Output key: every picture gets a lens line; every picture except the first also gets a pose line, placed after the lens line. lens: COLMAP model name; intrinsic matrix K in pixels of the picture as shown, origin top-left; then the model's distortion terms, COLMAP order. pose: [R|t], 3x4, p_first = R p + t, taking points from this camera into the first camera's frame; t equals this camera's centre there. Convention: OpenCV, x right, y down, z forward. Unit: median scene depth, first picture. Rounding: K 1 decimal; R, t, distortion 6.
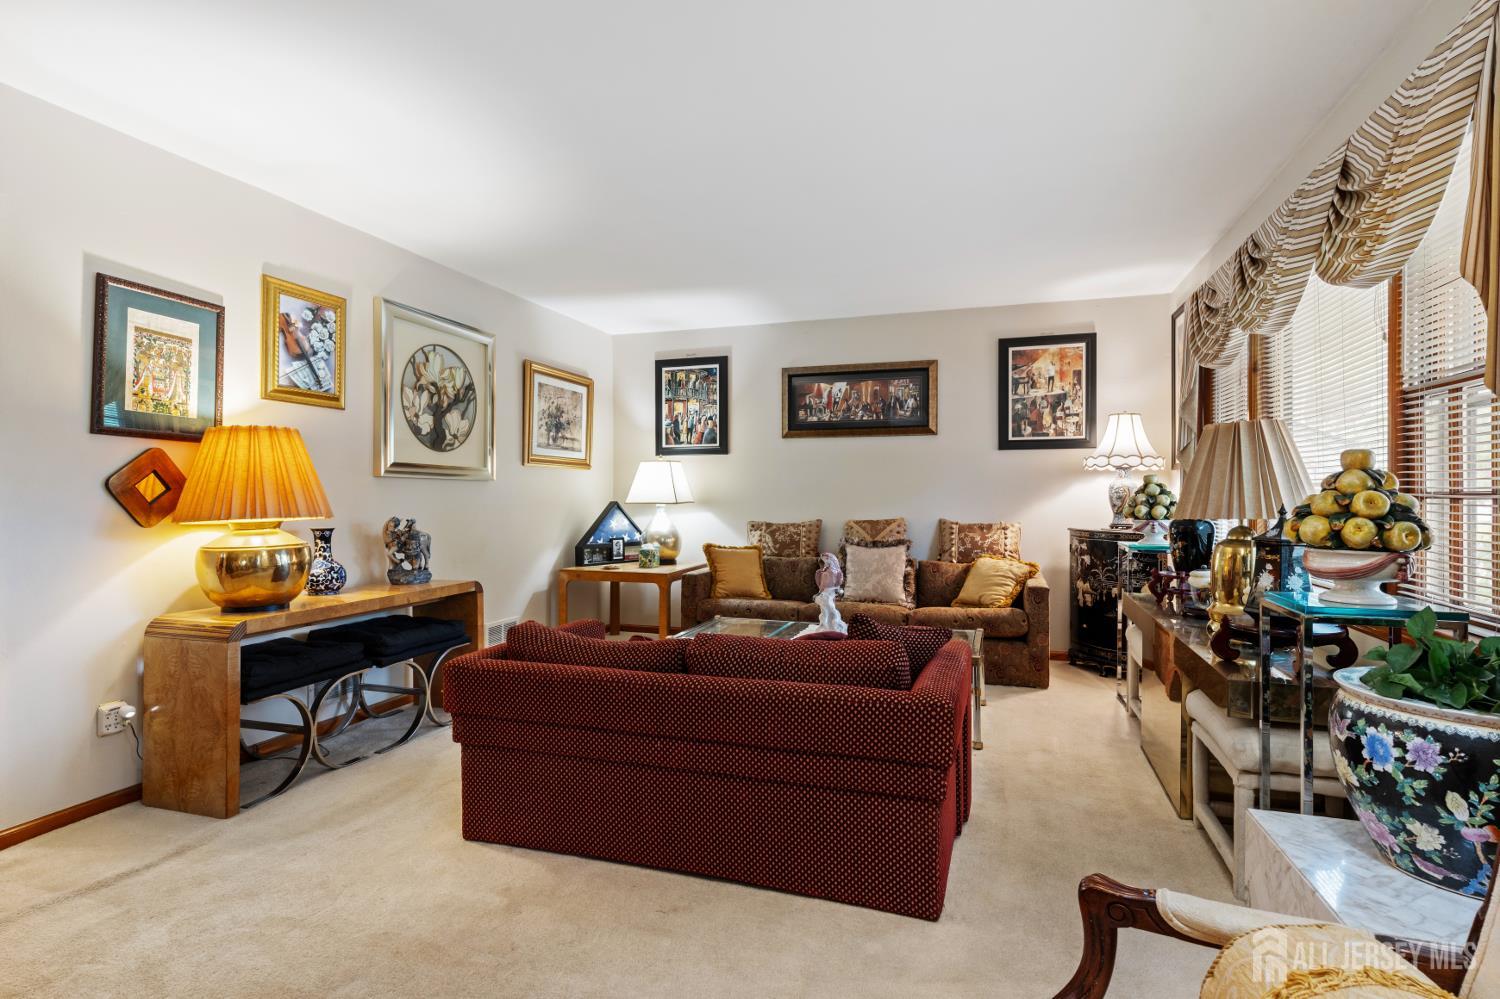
lens RADIAL K [[756.0, 0, 746.1], [0, 756.0, 494.5], [0, 0, 1]] dist [0.012877, -0.000790]
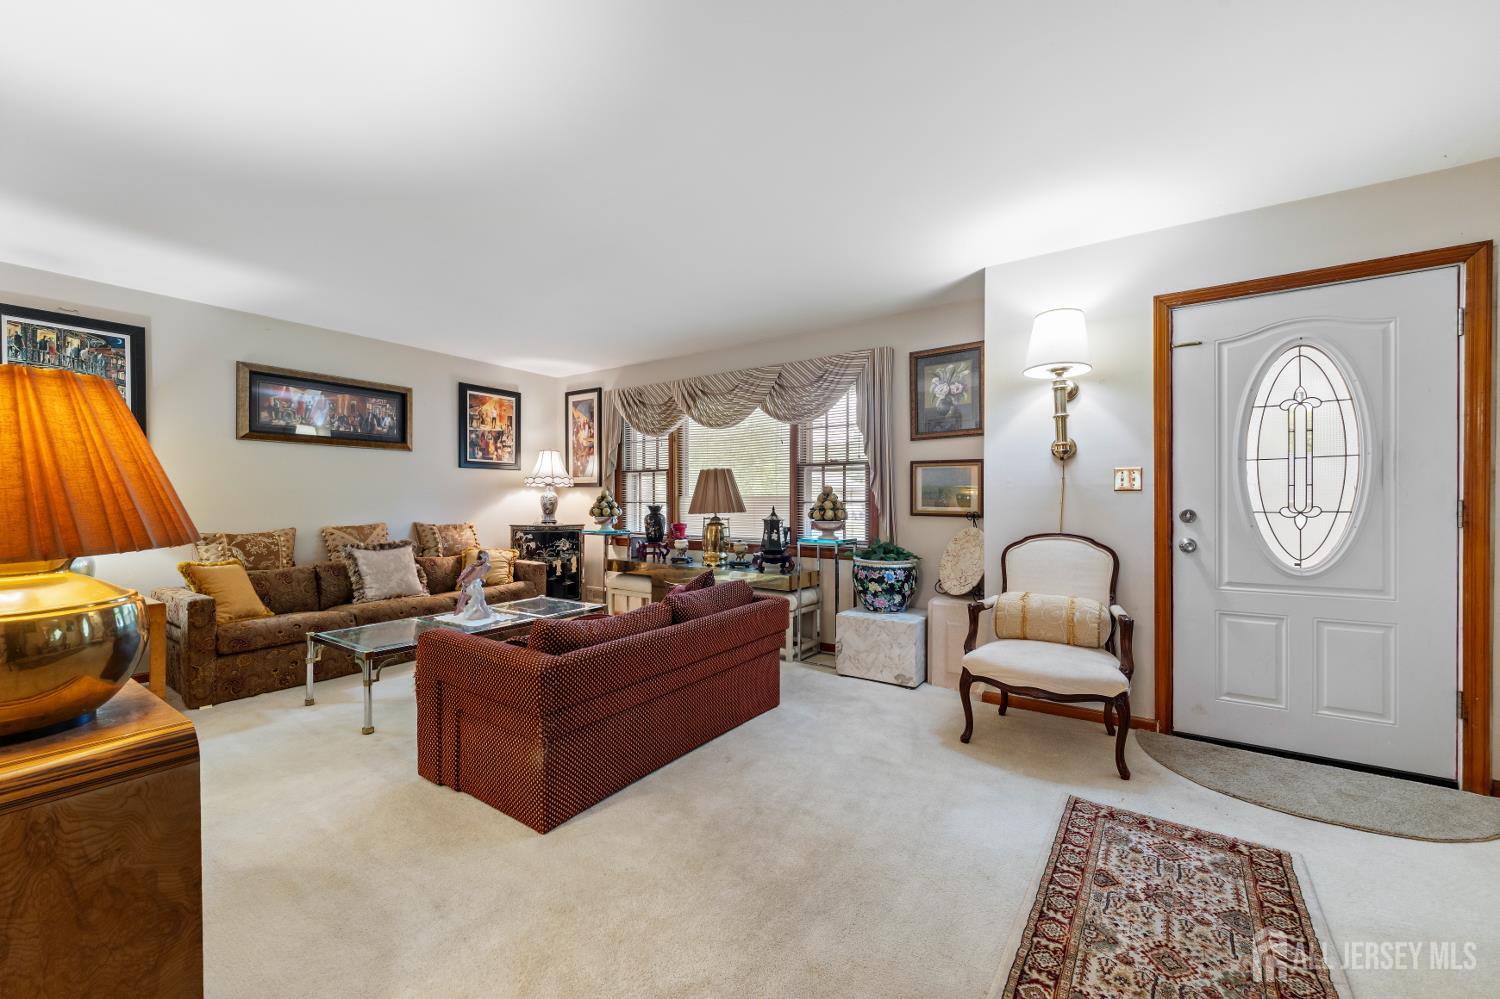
lens RADIAL K [[598.1, 0, 749.1], [0, 598.1, 503.0], [0, 0, 1]] dist [0.001892, -0.000155]
pose [[0.263417, -0.003042, 0.964677, -0.535710], [-0.000235, 0.999995, 0.003218, -0.001430], [-0.964682, -0.001074, 0.263415, 0.252613]]
